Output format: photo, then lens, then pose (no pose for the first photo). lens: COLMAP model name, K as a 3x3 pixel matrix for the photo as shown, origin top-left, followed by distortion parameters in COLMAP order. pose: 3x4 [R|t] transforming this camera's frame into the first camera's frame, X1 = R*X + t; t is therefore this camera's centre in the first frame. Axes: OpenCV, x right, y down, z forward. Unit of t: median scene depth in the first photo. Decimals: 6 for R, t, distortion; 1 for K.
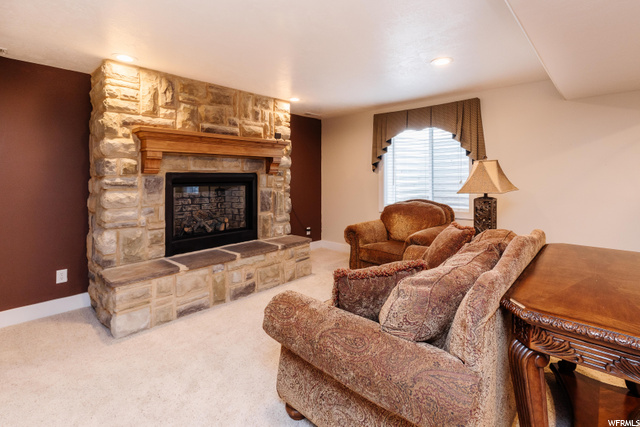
lens RADIAL K [[298.4, 0, 321.0], [0, 298.4, 175.0], [0, 0, 1]] dist [-0.002561, -0.000383]
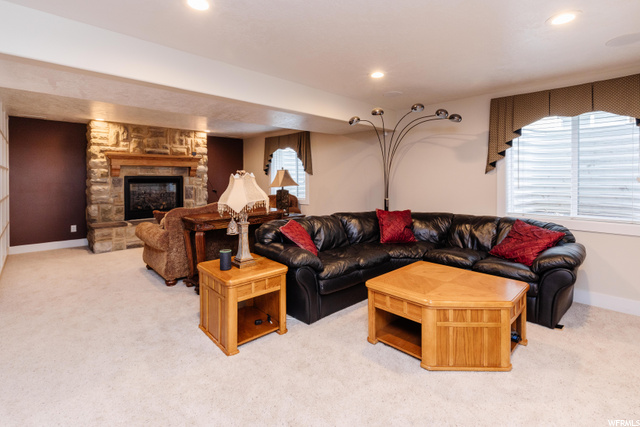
lens RADIAL K [[299.3, 0, 306.7], [0, 299.3, 183.4], [0, 0, 1]] dist [-0.000203, -0.000046]
pose [[0.995582, 0.003754, -0.093821, 0.768173], [-0.001599, 0.999733, 0.023033, -0.005407], [0.093882, -0.022781, 0.995323, -0.740639]]
